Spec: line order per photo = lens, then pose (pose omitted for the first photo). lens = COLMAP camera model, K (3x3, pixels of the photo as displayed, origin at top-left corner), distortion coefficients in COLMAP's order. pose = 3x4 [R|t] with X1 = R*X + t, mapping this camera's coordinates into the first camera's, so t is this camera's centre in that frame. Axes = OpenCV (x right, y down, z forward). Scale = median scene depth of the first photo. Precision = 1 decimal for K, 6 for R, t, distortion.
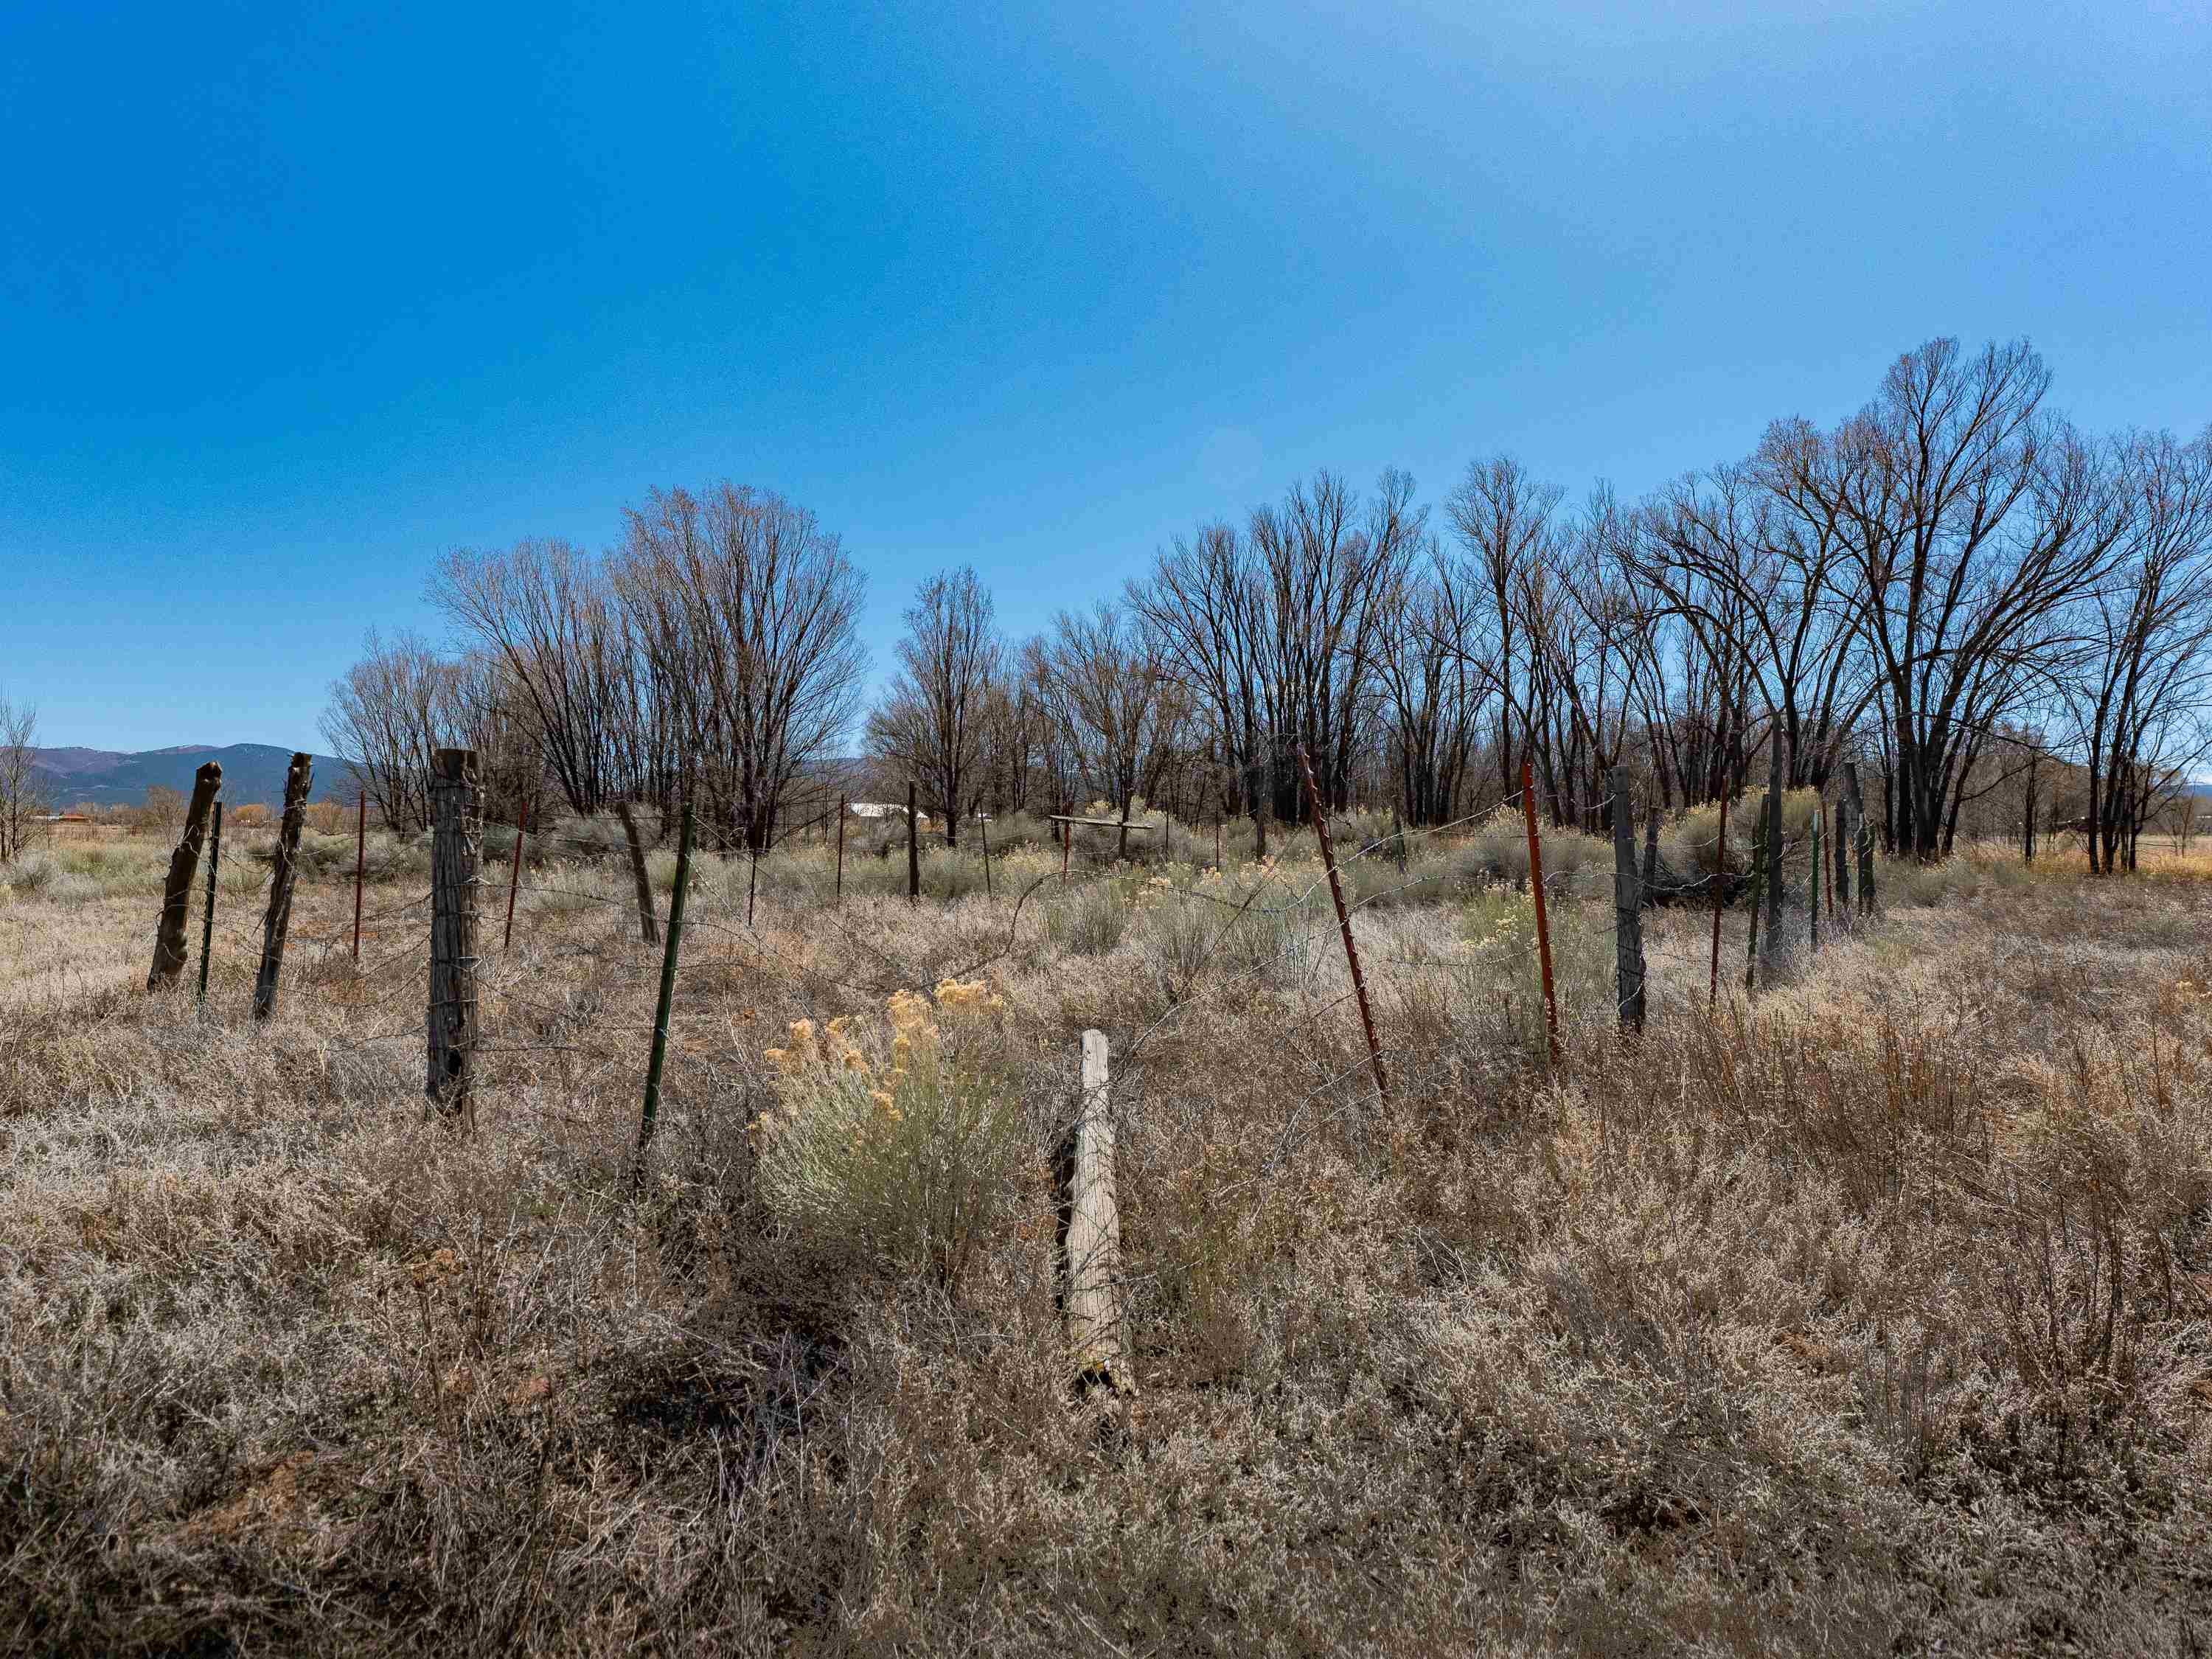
lens RADIAL K [[1170.4, 0, 1106.0], [0, 1170.4, 829.5], [0, 0, 1]] dist [-0.005598, -0.001203]
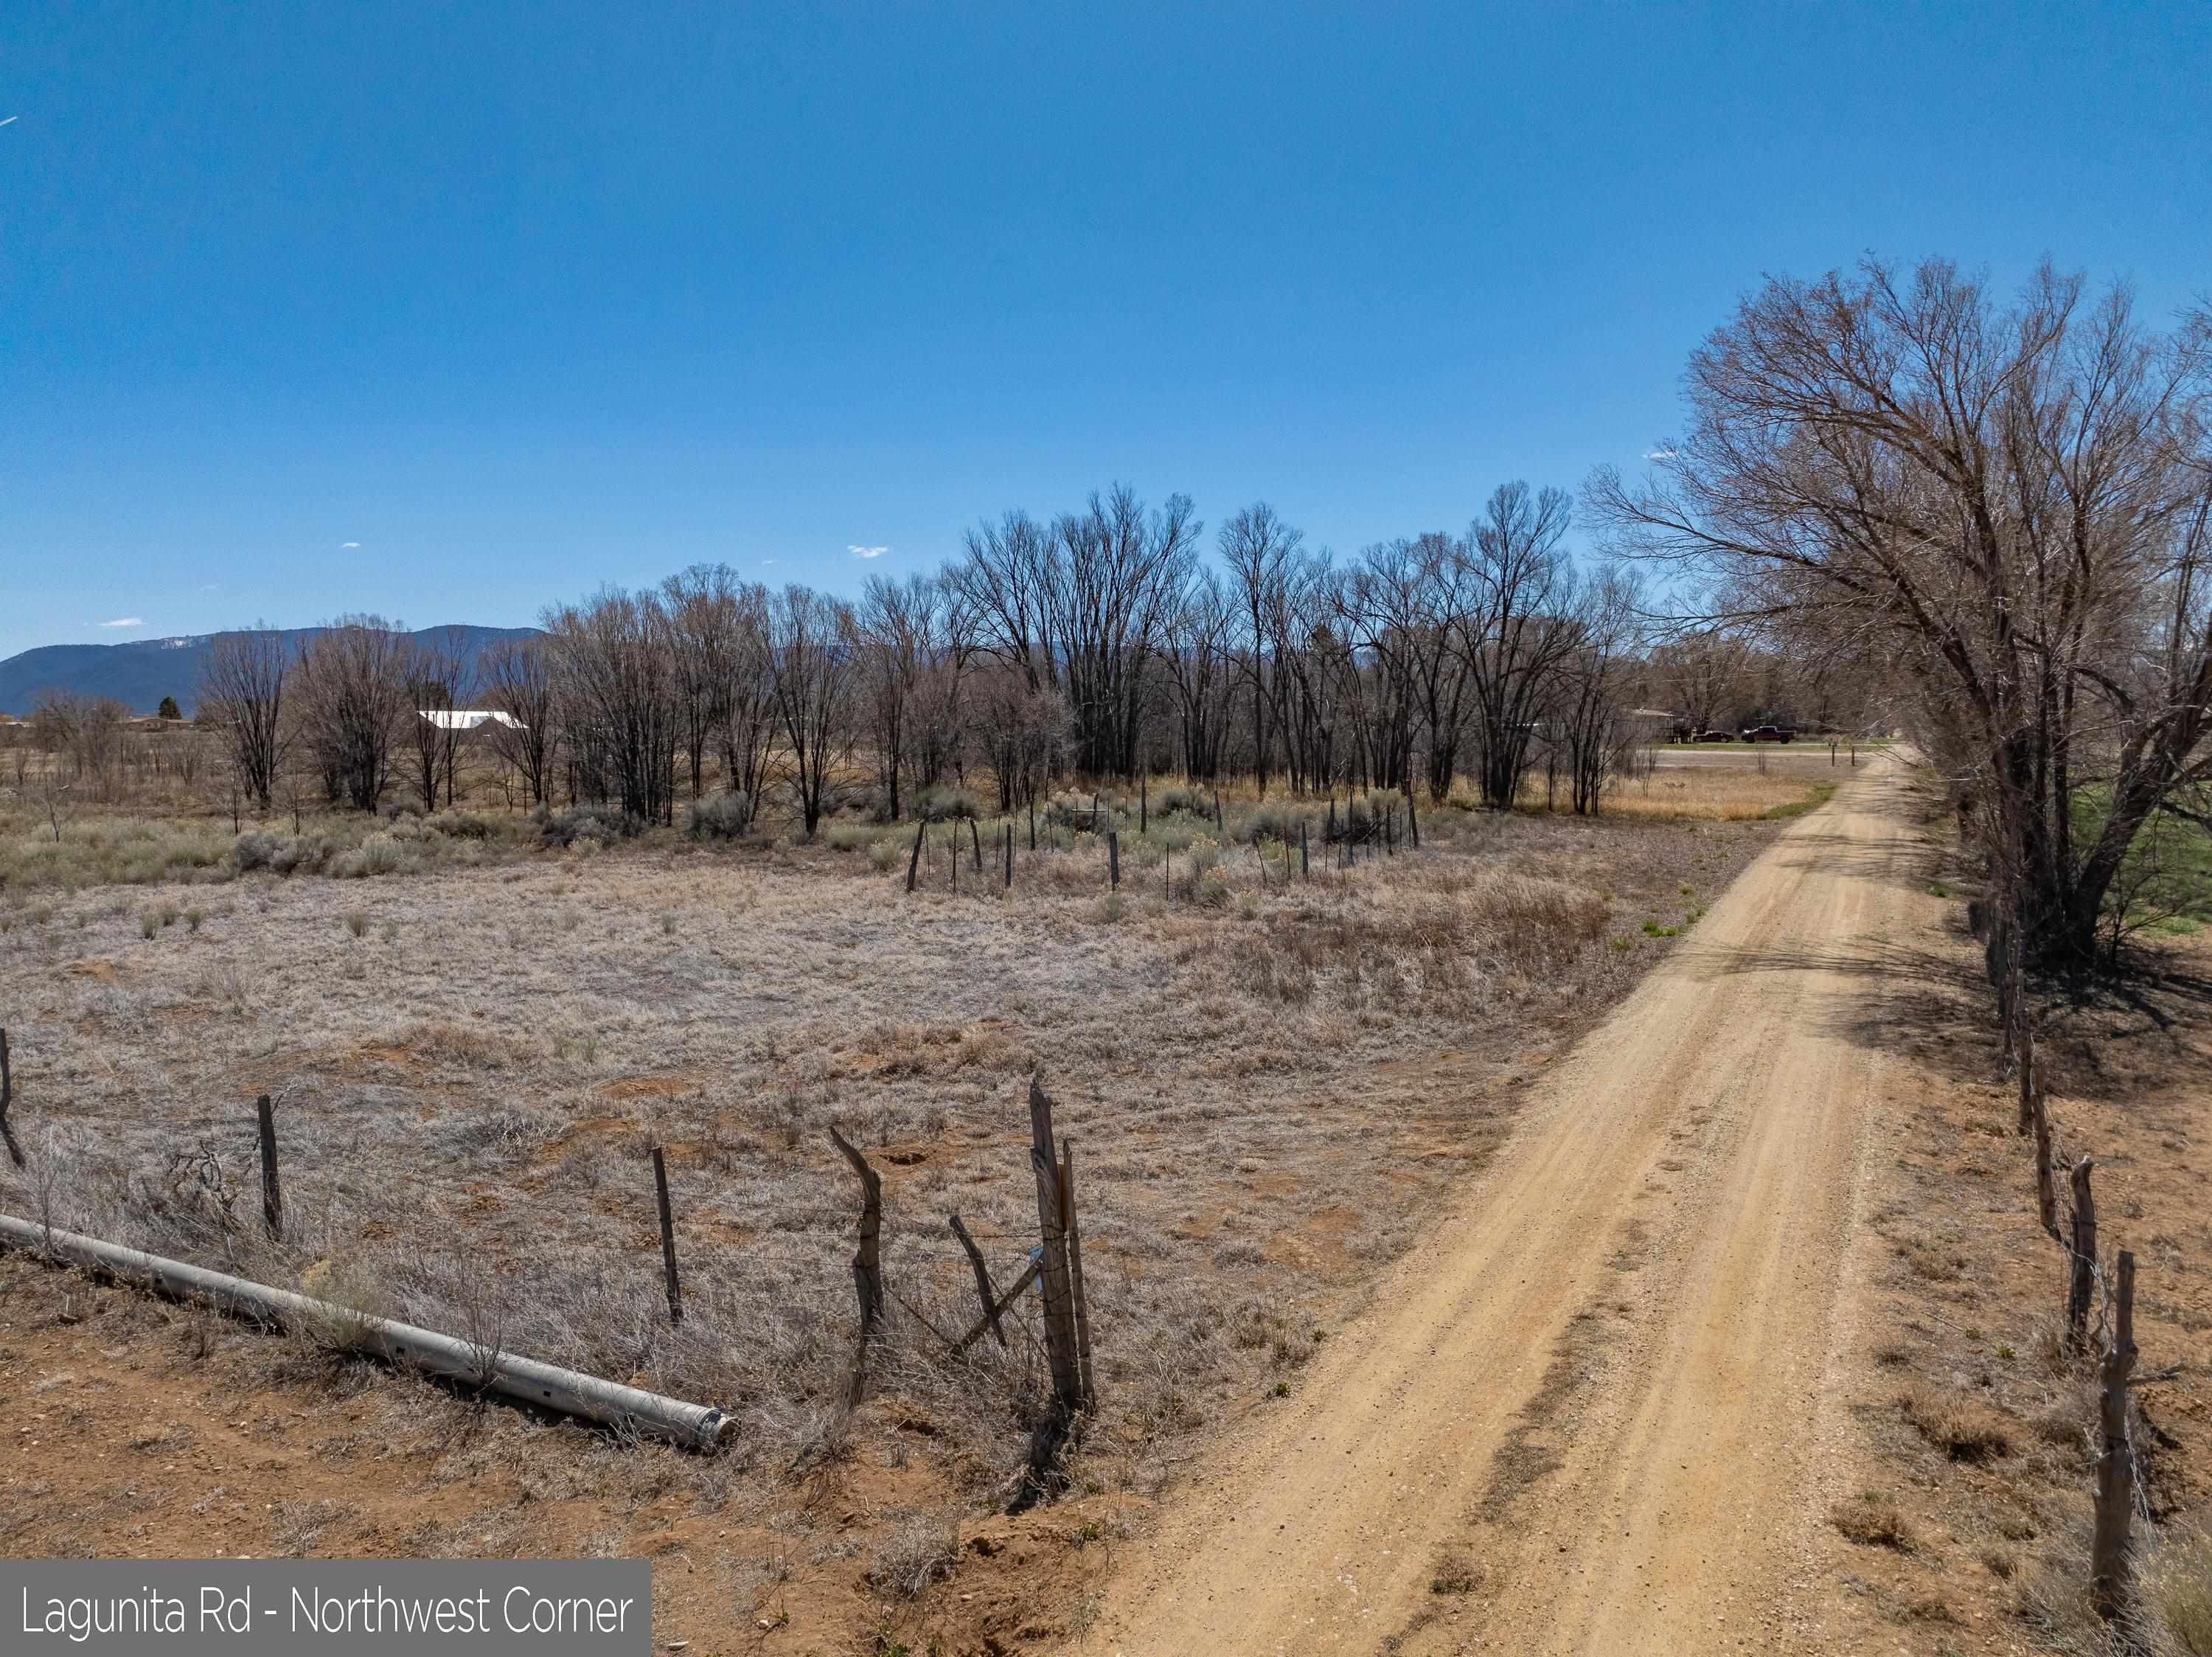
lens RADIAL K [[1568.1, 0, 1106.0], [0, 1568.1, 828.5], [0, 0, 1]] dist [-0.038934, 0.004510]
pose [[0.970954, -0.020722, 0.238365, -0.278412], [0.005730, 0.997971, 0.063416, -0.064555], [-0.239196, -0.060208, 0.969103, -0.764016]]
